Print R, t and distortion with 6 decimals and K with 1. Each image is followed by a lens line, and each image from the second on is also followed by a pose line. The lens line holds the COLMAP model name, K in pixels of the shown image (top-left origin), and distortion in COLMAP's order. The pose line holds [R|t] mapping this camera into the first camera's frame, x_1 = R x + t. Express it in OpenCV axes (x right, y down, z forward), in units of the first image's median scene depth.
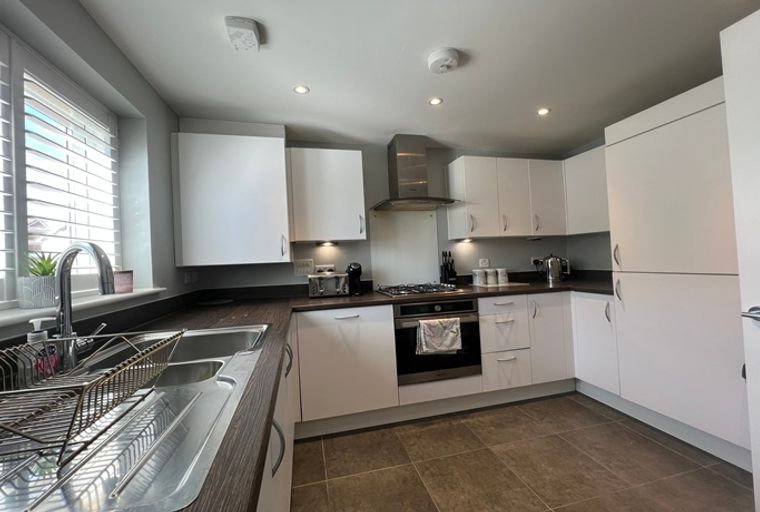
lens RADIAL K [[309.3, 0, 380.0], [0, 309.3, 256.0], [0, 0, 1]] dist [0.000003, -0.000073]
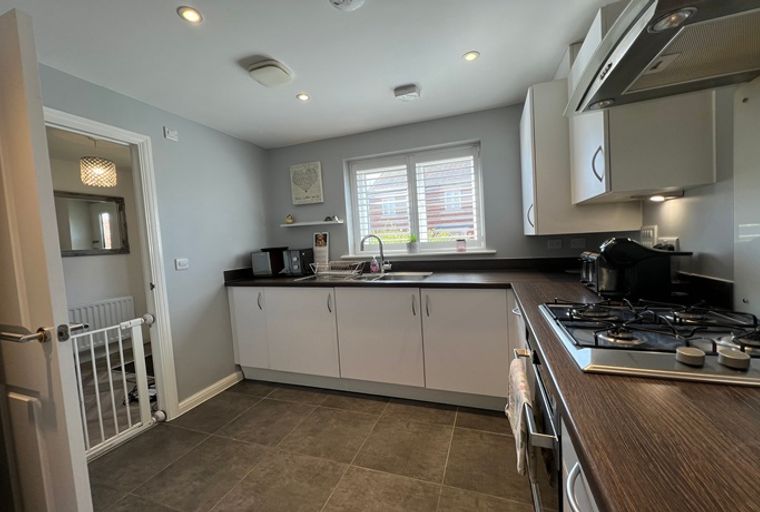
lens RADIAL K [[314.9, 0, 379.6], [0, 314.9, 266.3], [0, 0, 1]] dist [0.000650, 0.000044]
pose [[-0.553650, 0.129378, -0.822638, 0.665348], [0.076630, 0.991581, 0.104374, -0.018182], [0.829216, -0.005252, -0.558903, 1.077365]]
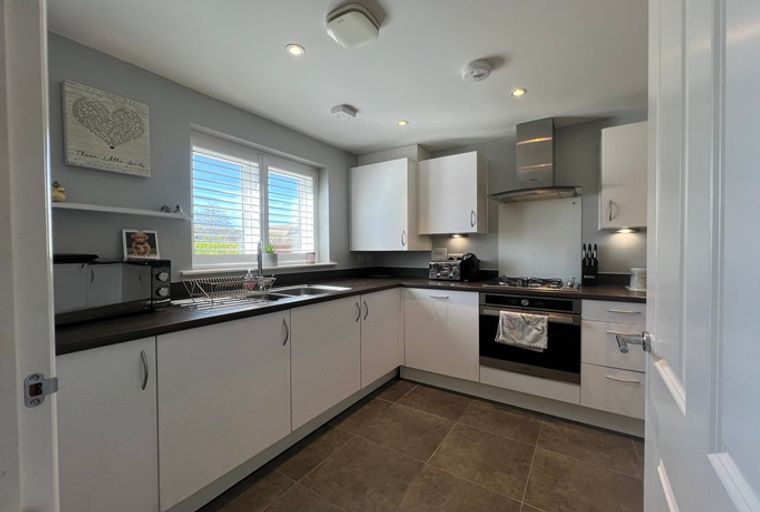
lens RADIAL K [[310.9, 0, 383.2], [0, 310.9, 259.6], [0, 0, 1]] dist [-0.000983, -0.000121]
pose [[0.683459, 0.057236, -0.727741, 0.603671], [-0.014384, 0.997784, 0.064966, -0.026680], [0.729847, -0.033933, 0.682768, -0.005411]]
